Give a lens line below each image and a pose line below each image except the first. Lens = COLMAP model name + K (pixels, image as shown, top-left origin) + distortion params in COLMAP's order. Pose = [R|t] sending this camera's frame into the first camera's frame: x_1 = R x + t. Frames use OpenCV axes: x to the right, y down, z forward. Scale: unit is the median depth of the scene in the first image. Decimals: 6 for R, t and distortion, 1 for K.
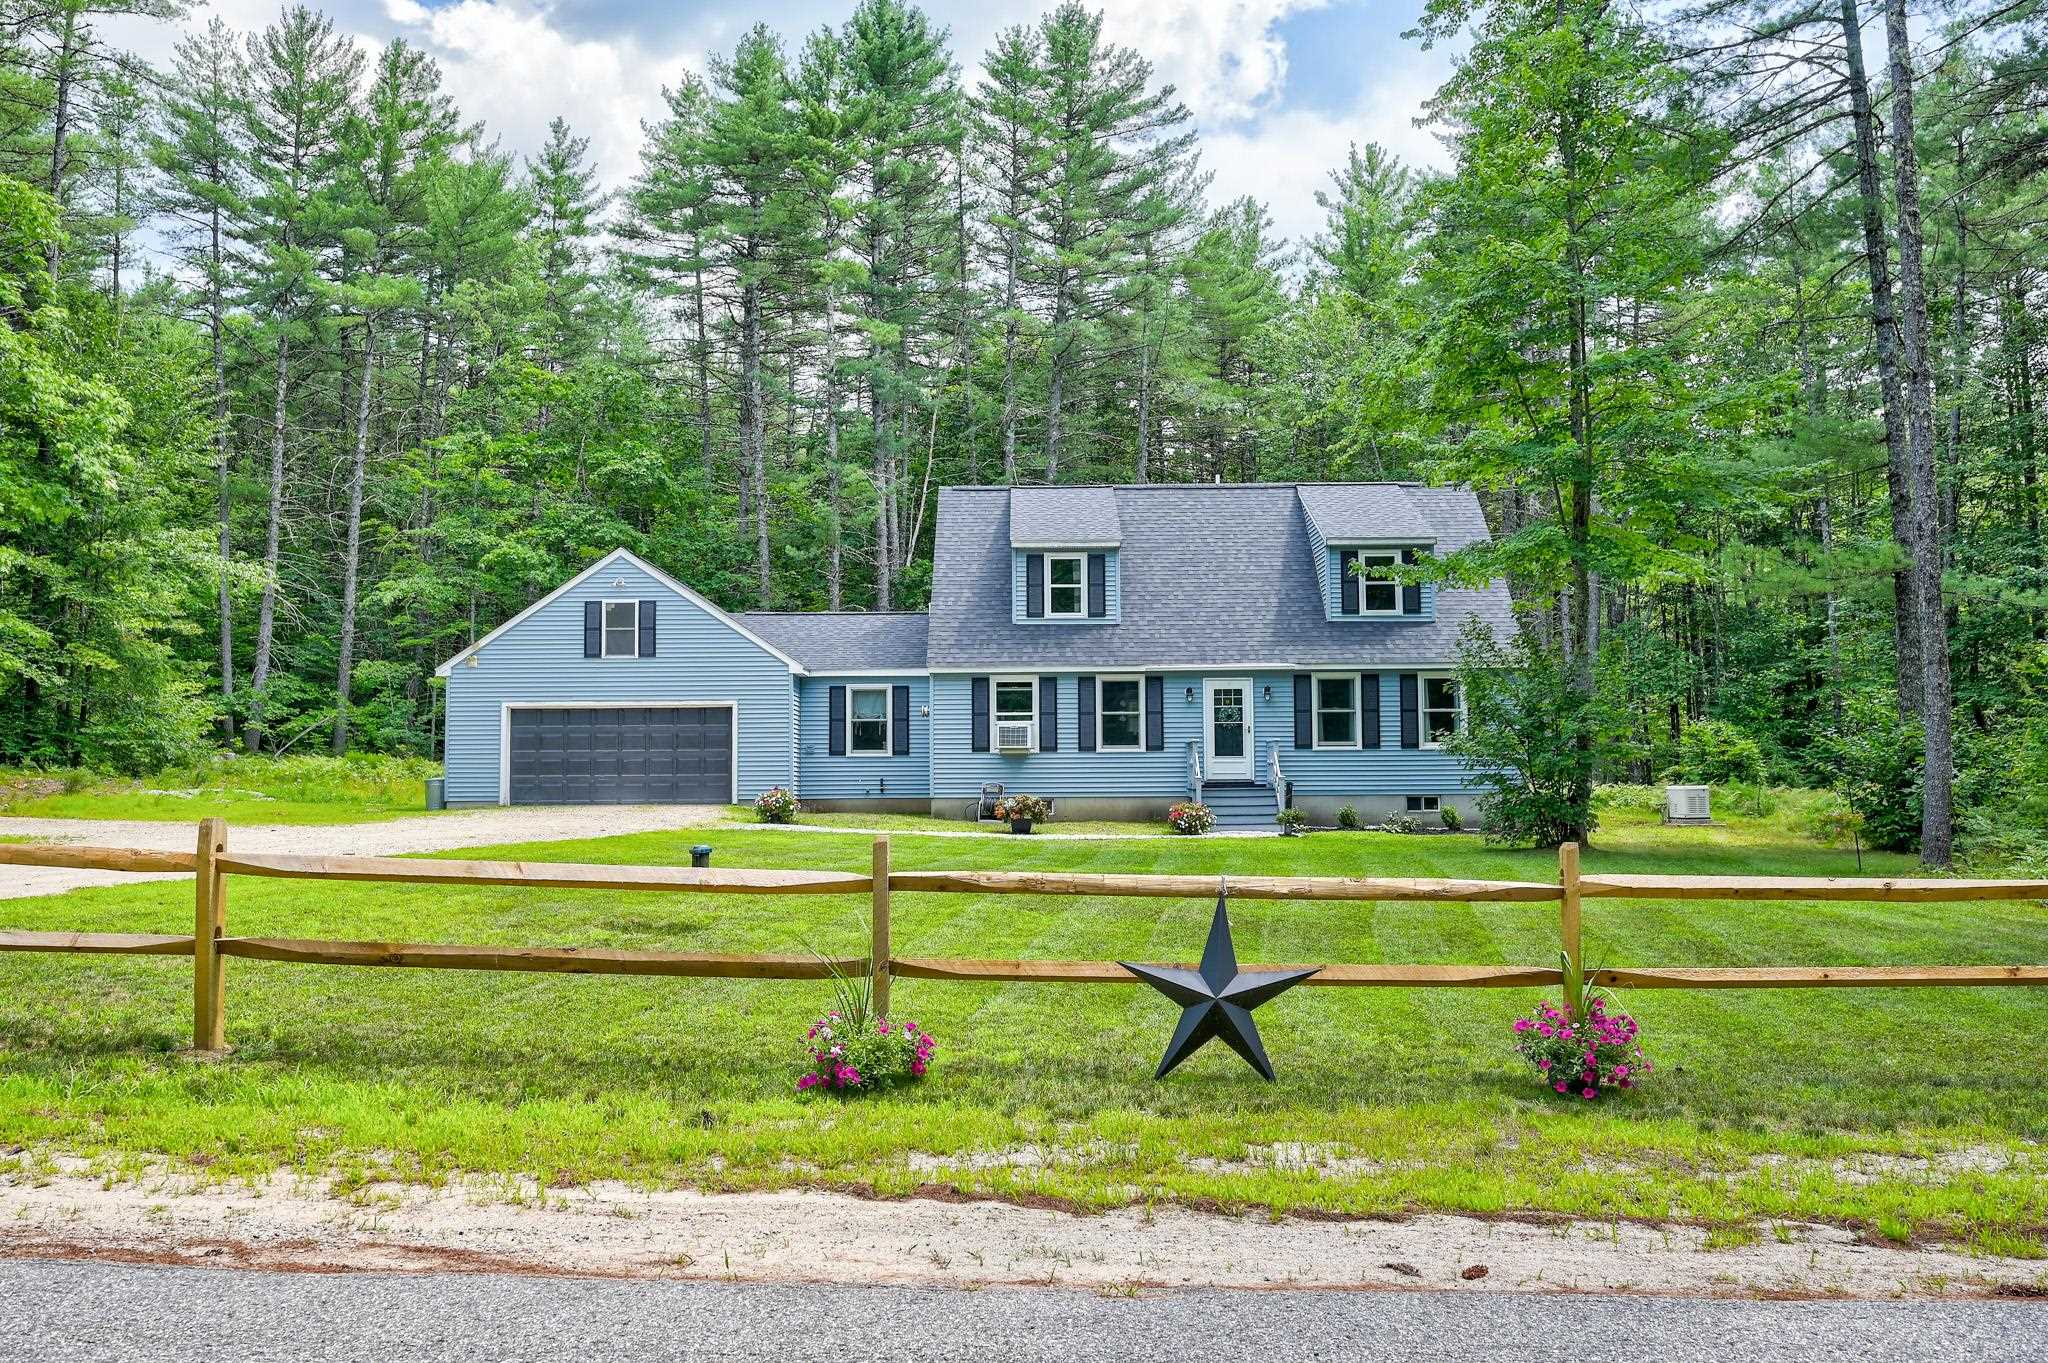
lens RADIAL K [[1644.8, 0, 1024.0], [0, 1644.8, 681.5], [0, 0, 1]] dist [-0.000986, 0.003149]
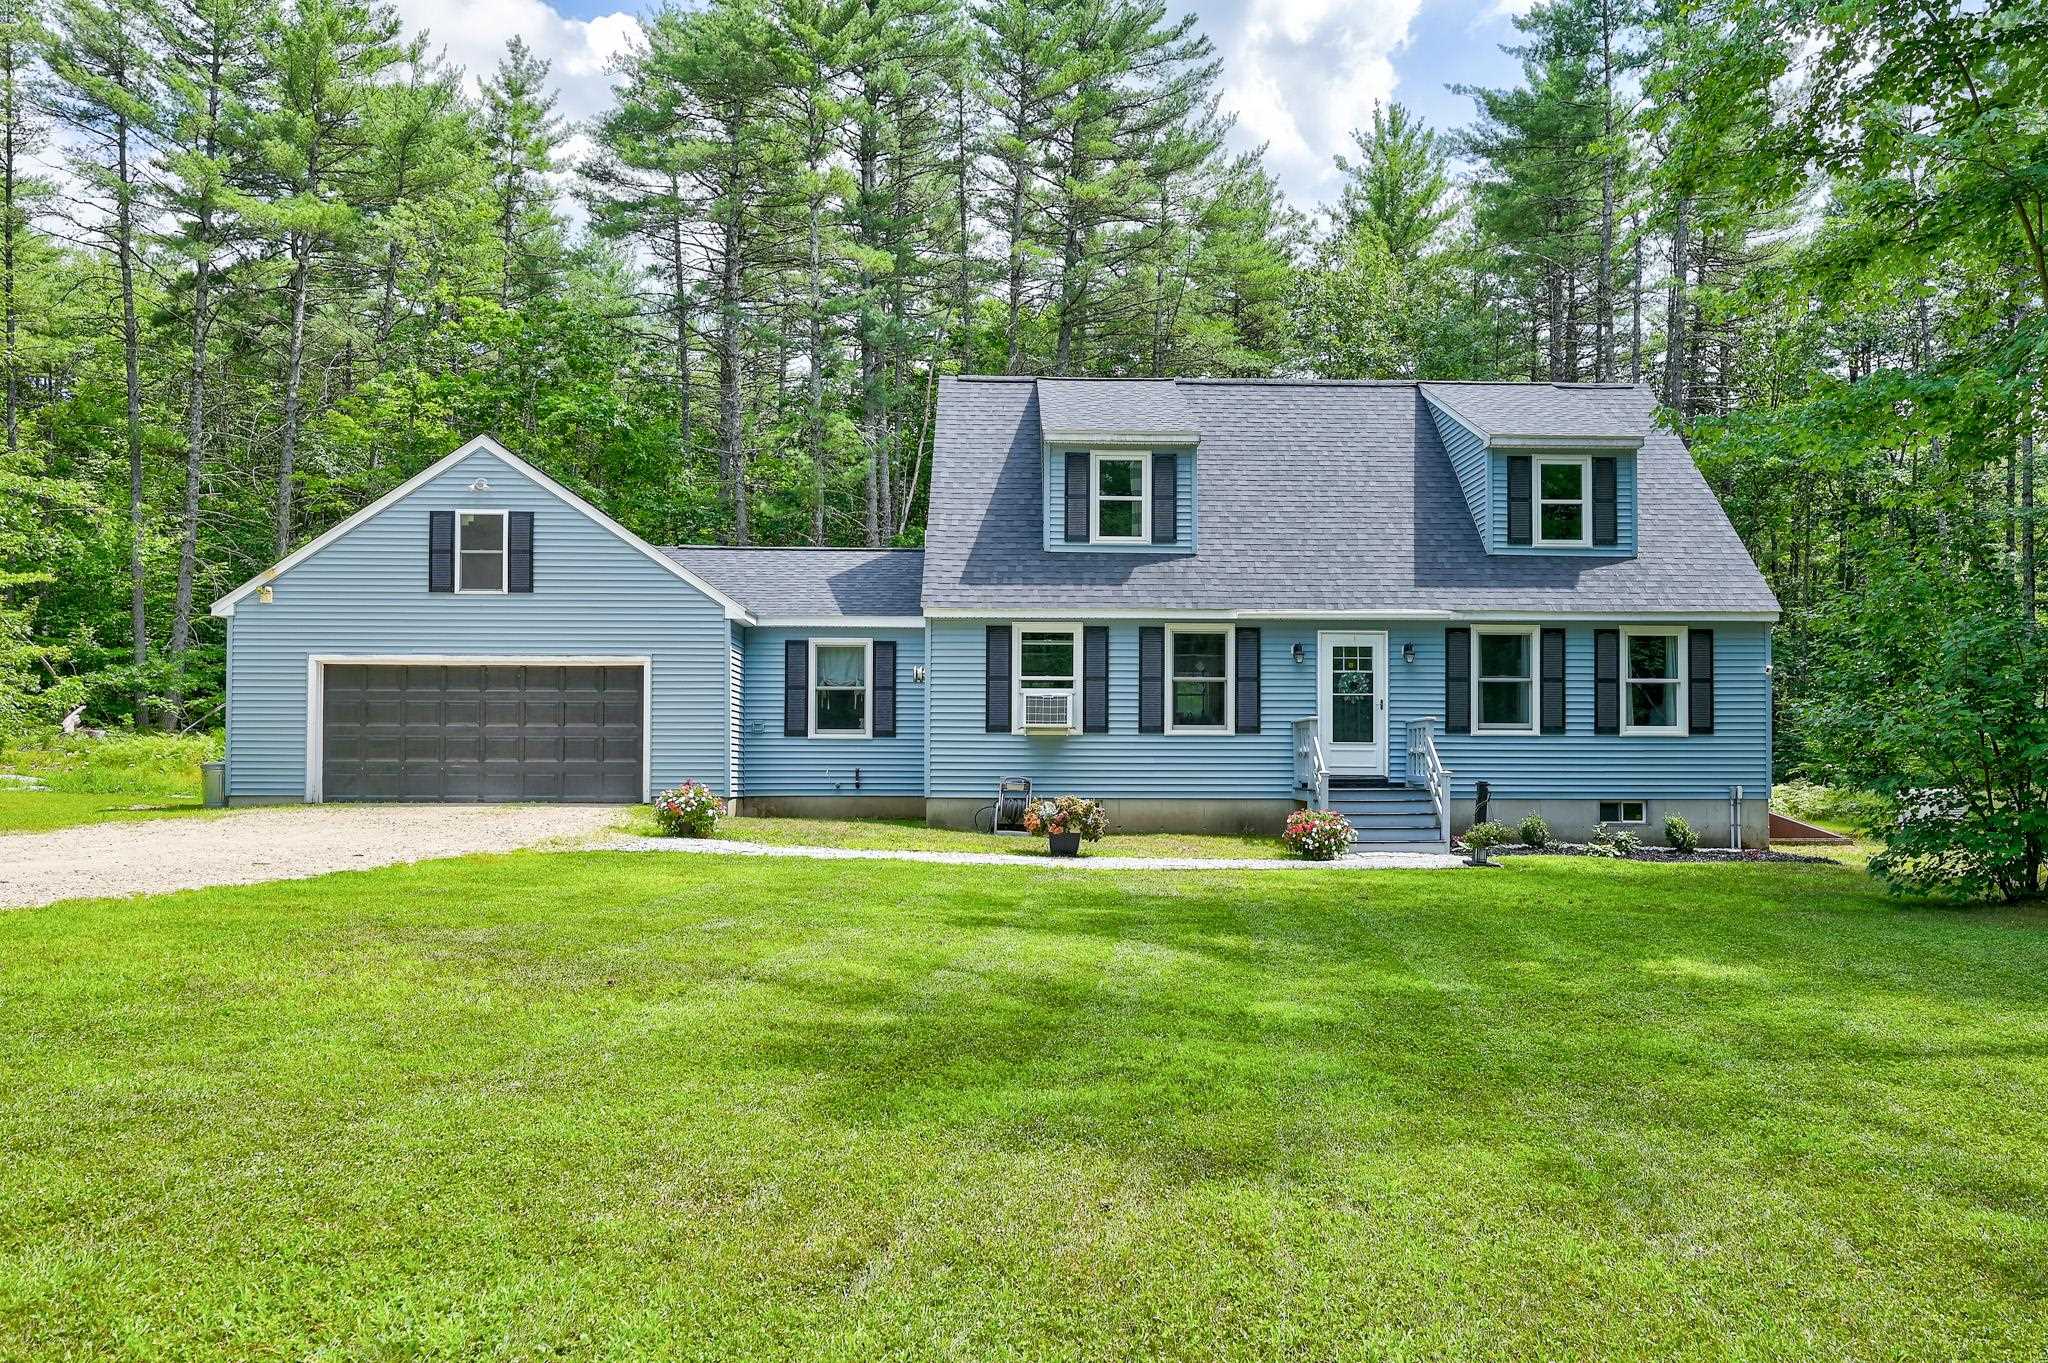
lens RADIAL K [[1326.0, 0, 1072.5], [0, 1326.0, 756.1], [0, 0, 1]] dist [-0.000876, -0.001662]
pose [[0.998348, 0.010295, 0.056532, -0.025601], [-0.013147, 0.998647, 0.050319, 0.023301], [-0.055937, -0.050979, 0.997132, 0.422991]]
